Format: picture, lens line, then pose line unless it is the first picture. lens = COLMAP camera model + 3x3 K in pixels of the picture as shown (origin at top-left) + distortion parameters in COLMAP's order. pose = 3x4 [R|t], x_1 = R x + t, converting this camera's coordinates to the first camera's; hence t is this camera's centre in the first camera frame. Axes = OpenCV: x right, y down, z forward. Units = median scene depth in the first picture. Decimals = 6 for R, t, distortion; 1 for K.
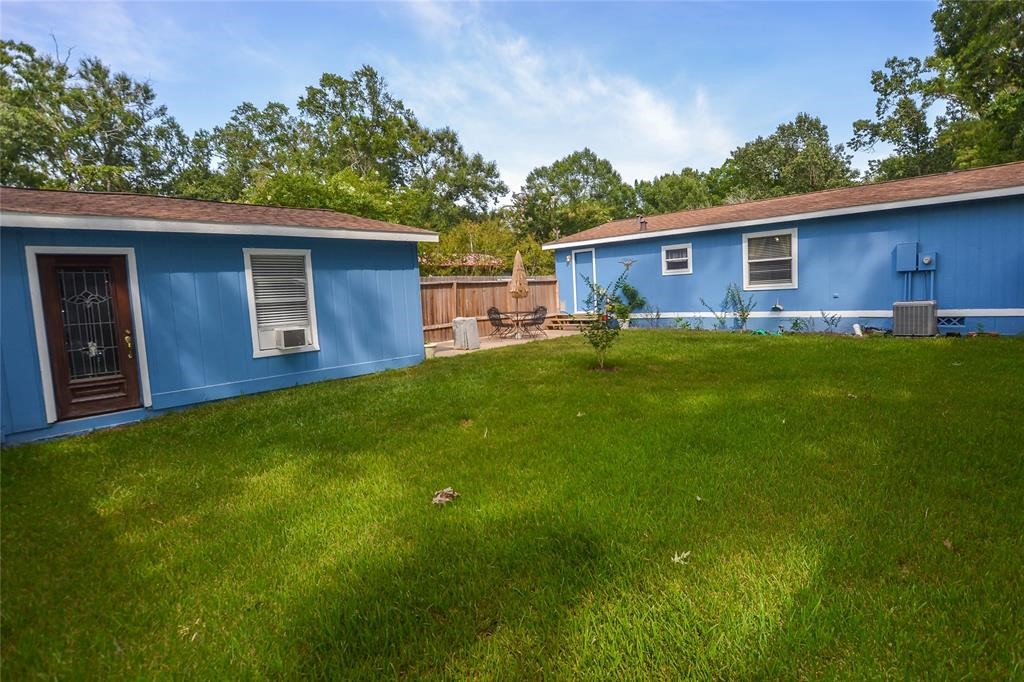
lens RADIAL K [[538.0, 0, 512.0], [0, 538.0, 341.0], [0, 0, 1]] dist [0.000547, 0.000487]
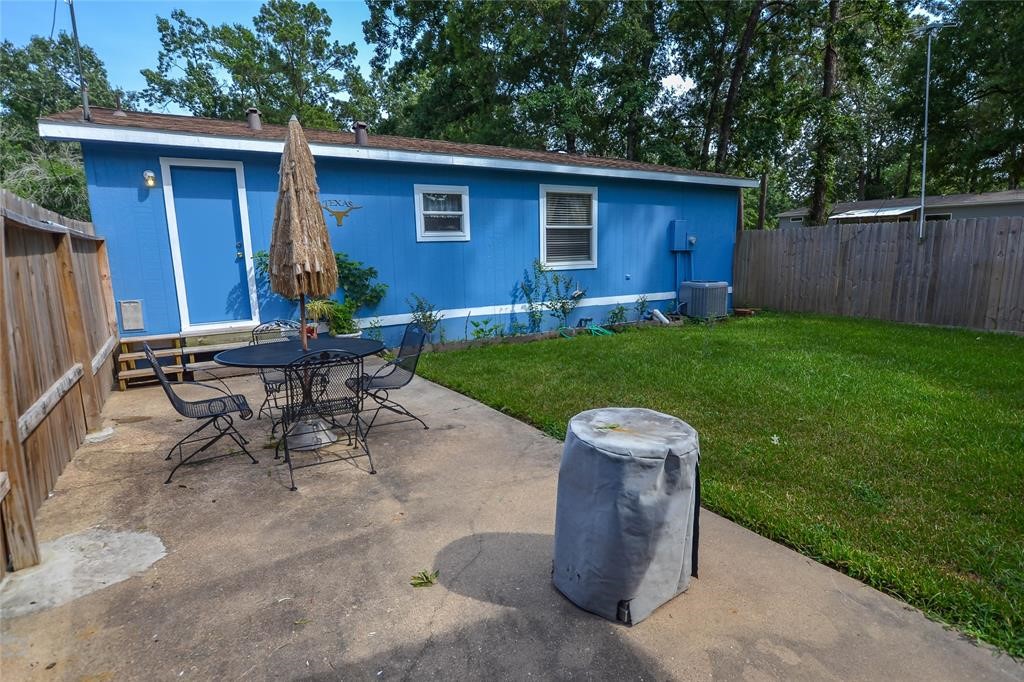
lens RADIAL K [[538.0, 0, 512.0], [0, 538.0, 341.0], [0, 0, 1]] dist [0.000547, 0.000487]
pose [[0.269603, -0.123688, 0.954995, -0.212547], [0.089949, 0.990616, 0.102908, -0.074168], [-0.958762, 0.058157, 0.278198, 0.799018]]
